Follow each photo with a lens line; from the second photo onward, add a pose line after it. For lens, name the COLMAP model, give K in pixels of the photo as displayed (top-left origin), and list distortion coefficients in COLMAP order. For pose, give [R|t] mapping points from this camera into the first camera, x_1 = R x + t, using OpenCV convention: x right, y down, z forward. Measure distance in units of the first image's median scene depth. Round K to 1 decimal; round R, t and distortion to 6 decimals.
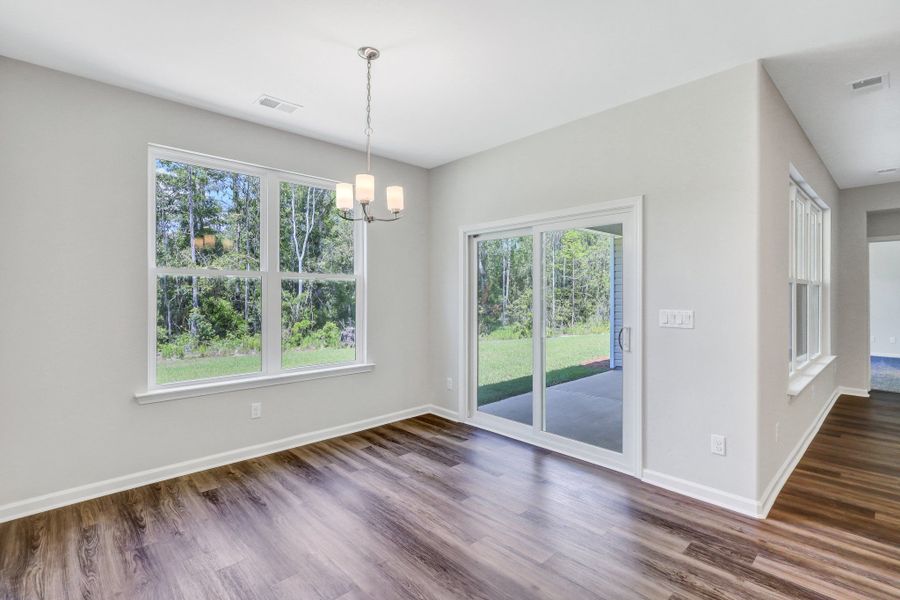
lens RADIAL K [[418.8, 0, 446.9], [0, 418.8, 296.2], [0, 0, 1]] dist [-0.000212, 0.000682]
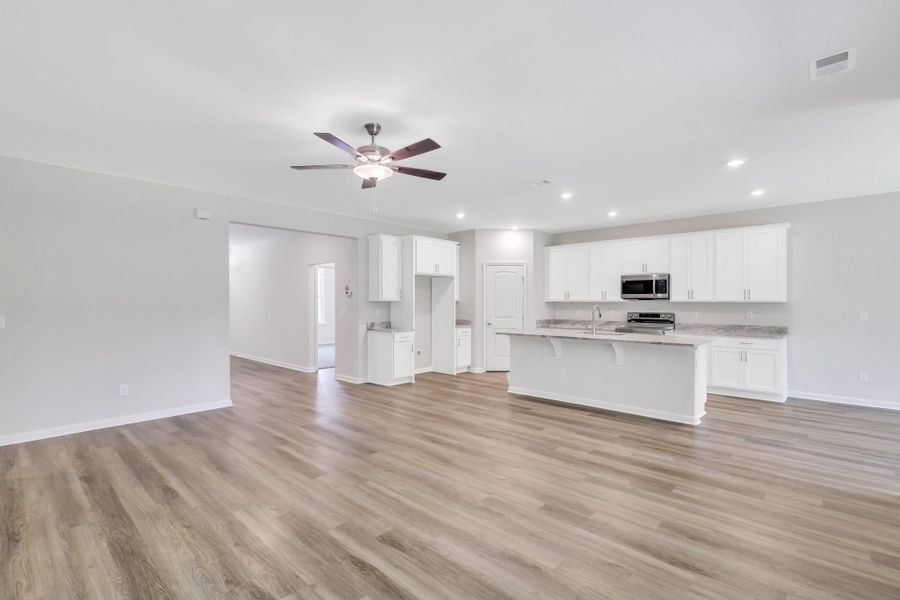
lens RADIAL K [[415.6, 0, 445.7], [0, 415.6, 304.8], [0, 0, 1]] dist [-0.000211, 0.000375]
pose [[-0.997198, -0.000661, -0.074807, 1.802625], [-0.001540, 0.999930, 0.011694, -0.012930], [0.074794, 0.011777, -0.997129, 1.731605]]
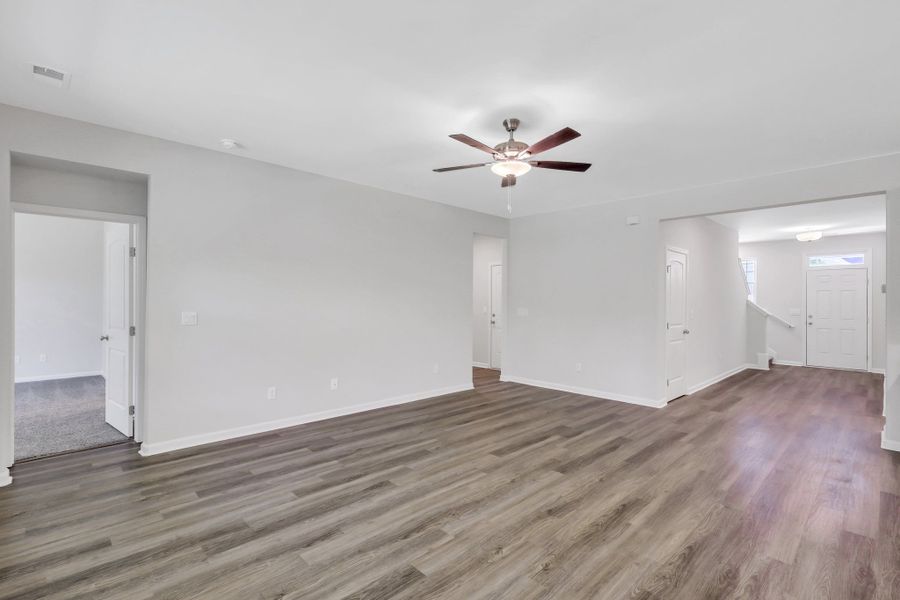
lens RADIAL K [[418.8, 0, 446.9], [0, 418.8, 296.2], [0, 0, 1]] dist [-0.000212, 0.000682]
pose [[-0.019477, 0.010420, 0.999756, 0.801216], [-0.000435, 0.999946, -0.010430, -0.010342], [-0.999810, -0.000638, -0.019472, 0.792374]]
